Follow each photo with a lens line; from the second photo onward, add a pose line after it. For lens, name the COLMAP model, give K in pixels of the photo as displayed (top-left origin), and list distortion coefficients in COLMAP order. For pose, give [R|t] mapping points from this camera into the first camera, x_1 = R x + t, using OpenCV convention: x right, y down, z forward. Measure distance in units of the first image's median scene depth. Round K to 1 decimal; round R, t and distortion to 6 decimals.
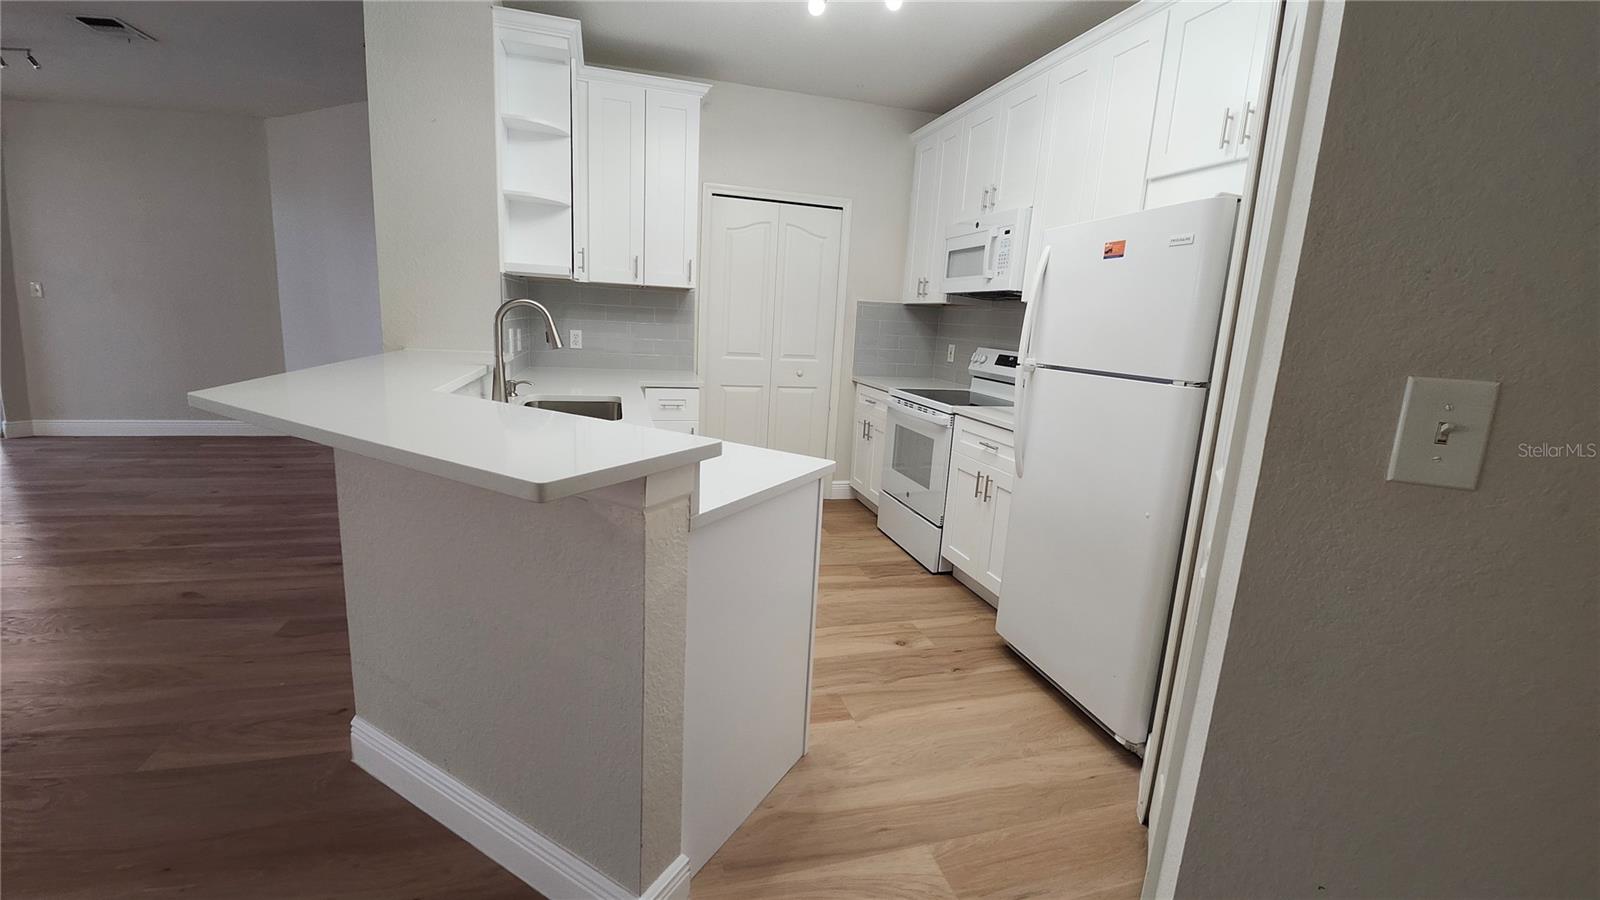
lens RADIAL K [[635.7, 0, 796.1], [0, 635.7, 439.4], [0, 0, 1]] dist [-0.009585, -0.000584]
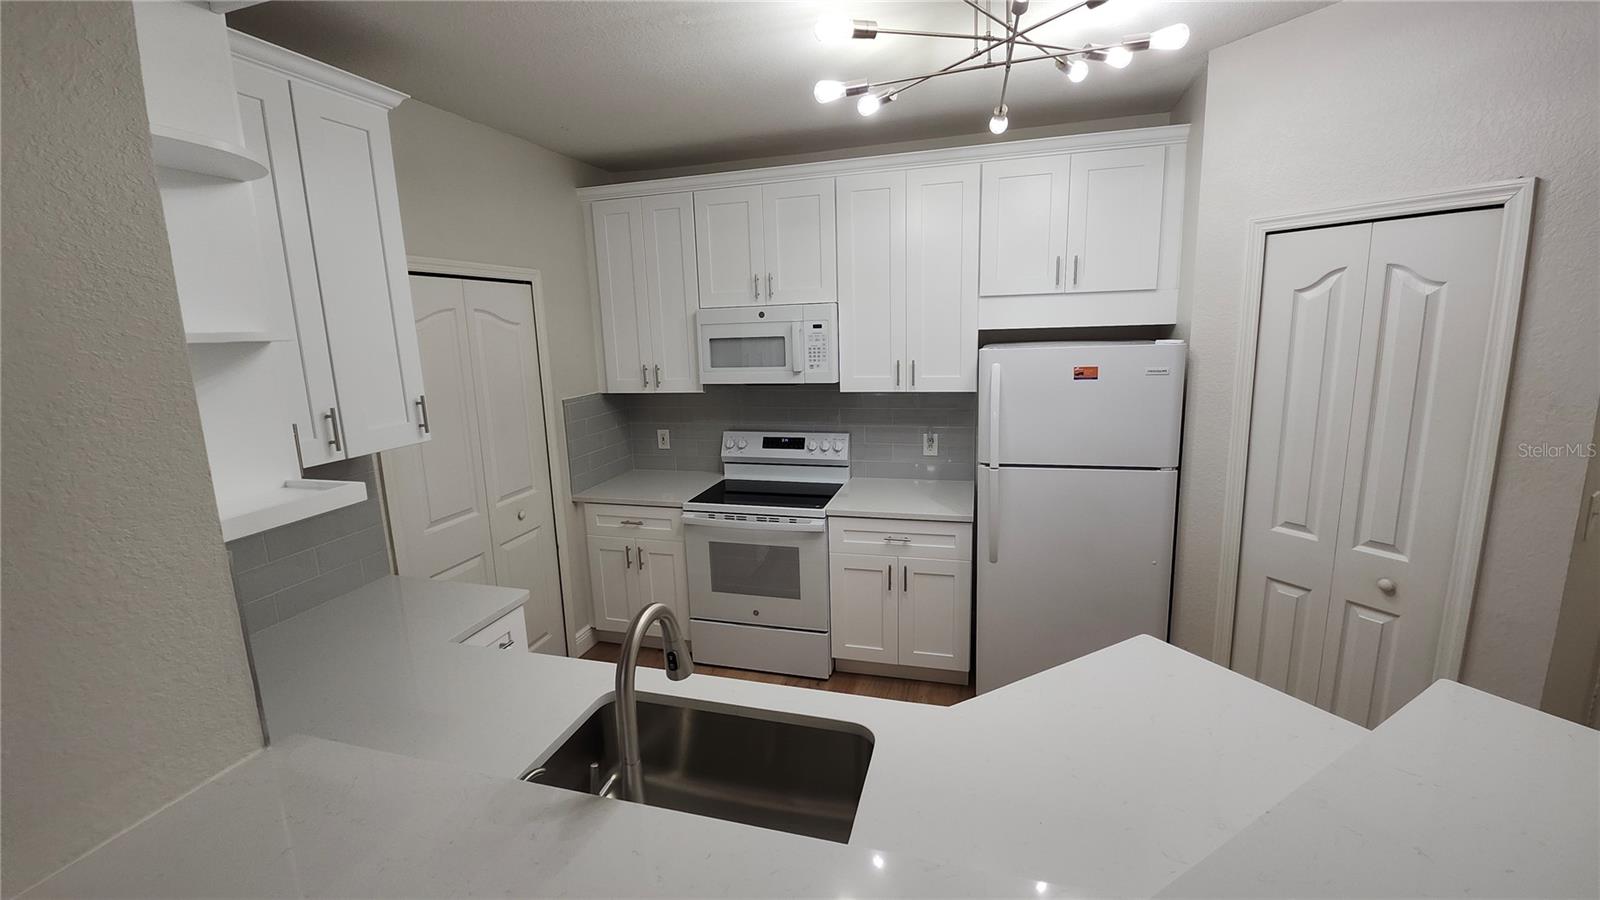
lens RADIAL K [[635.7, 0, 796.1], [0, 635.7, 439.4], [0, 0, 1]] dist [-0.009585, -0.000584]
pose [[0.527890, -0.223705, 0.819322, -0.527420], [0.222395, 0.967437, 0.120857, -0.274048], [-0.819679, 0.118414, 0.560451, 0.472067]]
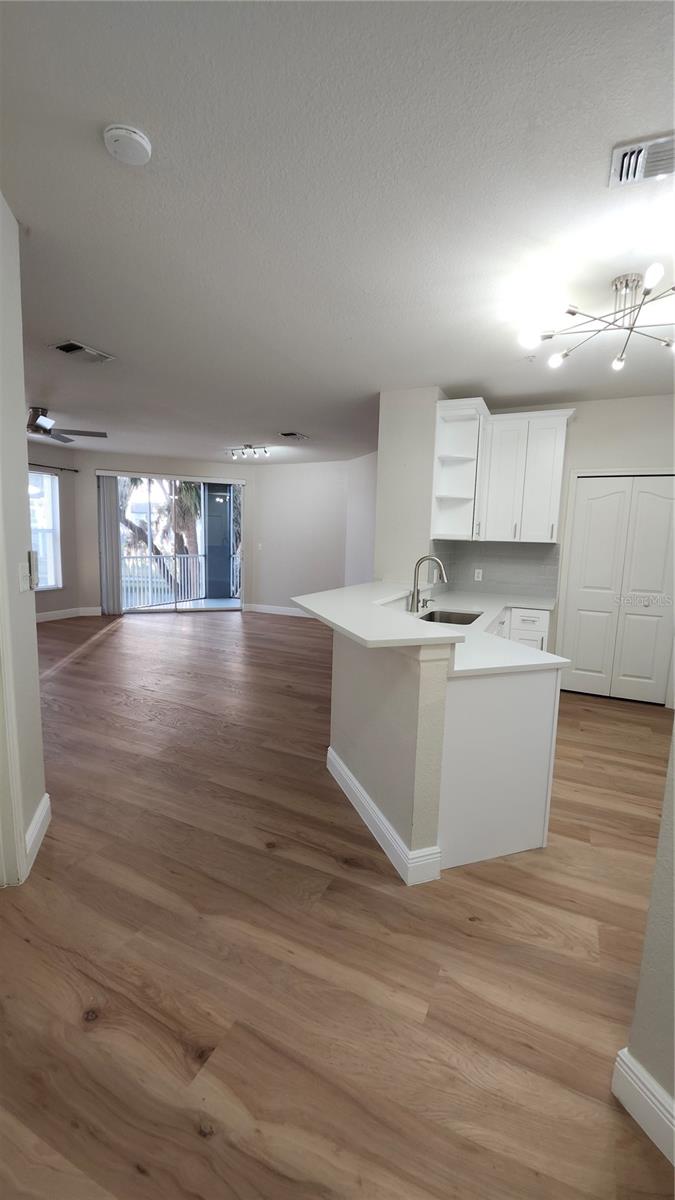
lens RADIAL K [[476.7, 0, 337.5], [0, 476.7, 600.0], [0, 0, 1]] dist [-0.009585, -0.000584]
pose [[0.752747, 0.054223, -0.656073, 0.224571], [-0.112279, 0.992574, -0.046790, 0.002440], [0.648665, 0.108884, 0.753245, -0.169969]]
